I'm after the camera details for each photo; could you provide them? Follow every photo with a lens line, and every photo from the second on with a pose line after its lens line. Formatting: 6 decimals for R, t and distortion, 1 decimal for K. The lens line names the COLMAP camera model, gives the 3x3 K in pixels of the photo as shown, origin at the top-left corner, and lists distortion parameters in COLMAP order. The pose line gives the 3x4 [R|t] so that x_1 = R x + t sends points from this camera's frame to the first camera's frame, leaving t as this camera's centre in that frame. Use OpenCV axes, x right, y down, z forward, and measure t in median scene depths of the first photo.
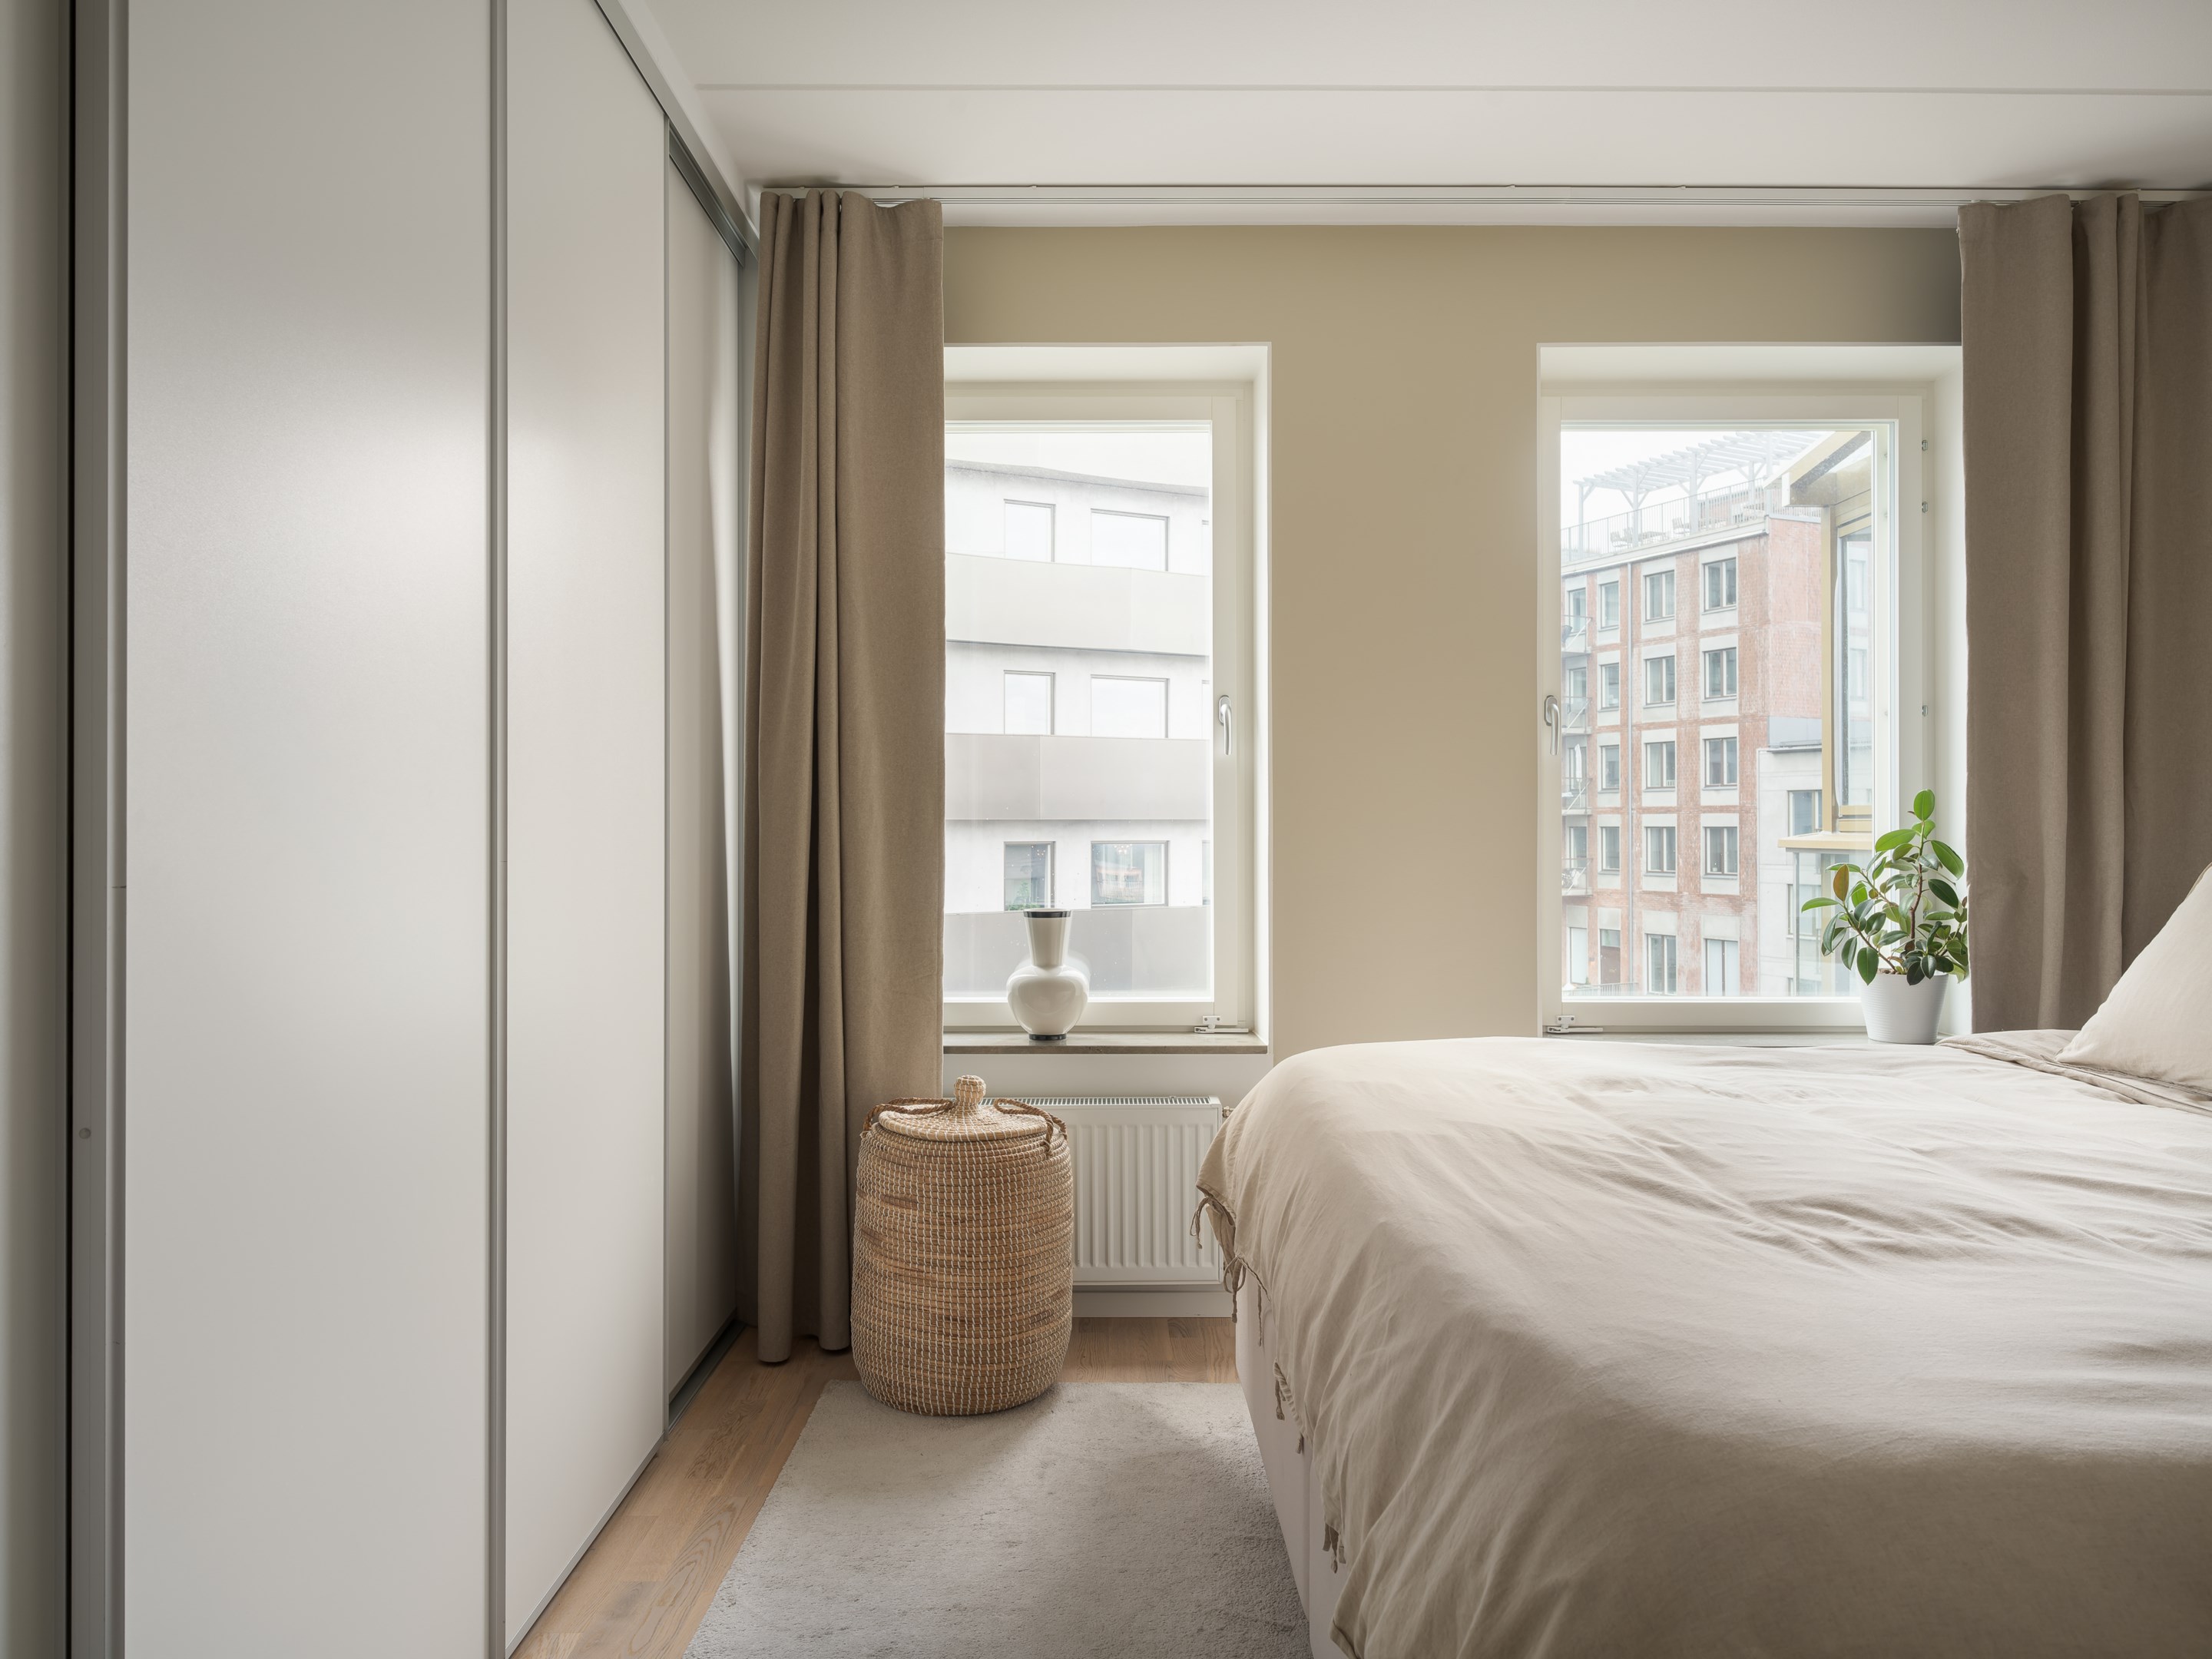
lens RADIAL K [[1432.6, 0, 1106.0], [0, 1432.6, 829.5], [0, 0, 1]] dist [-0.003265, -0.001424]
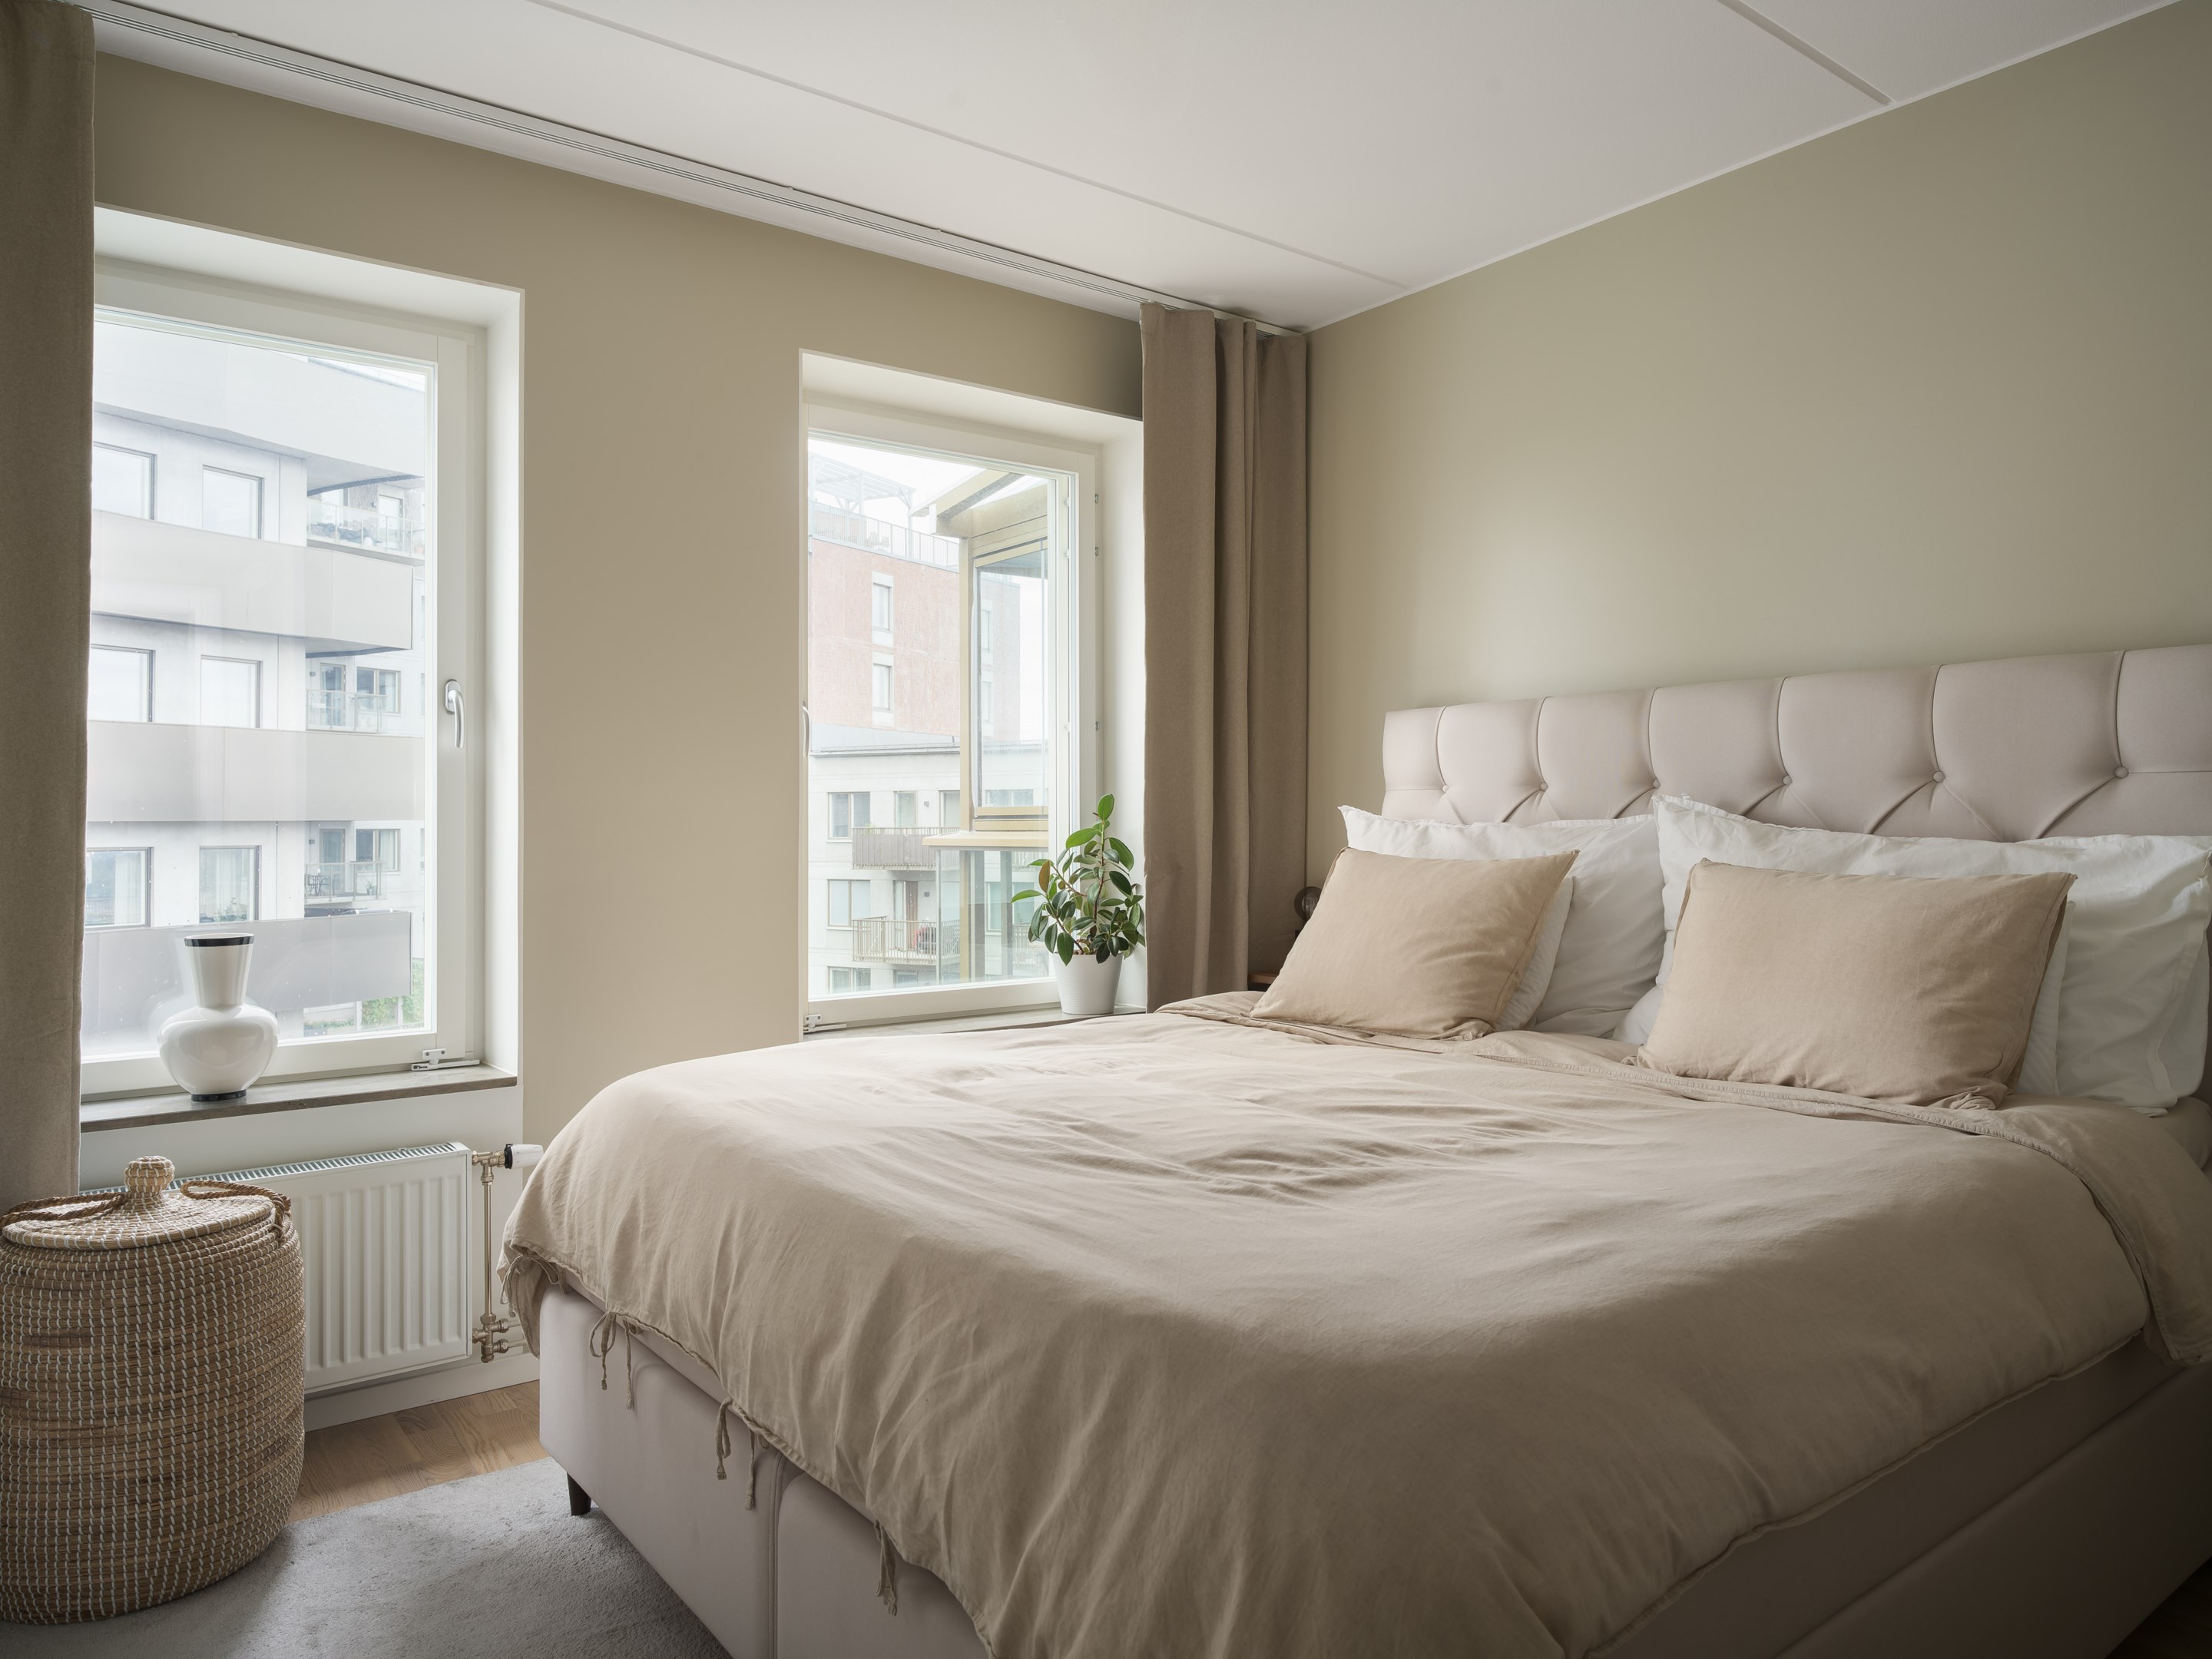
lens RADIAL K [[1447.6, 0, 1103.3], [0, 1447.6, 802.0], [0, 0, 1]] dist [-0.001904, -0.000941]
pose [[0.798068, 0.004819, 0.602548, -0.152065], [0.006606, 0.999838, -0.016747, -0.001930], [-0.602531, 0.017346, 0.797907, 0.068822]]
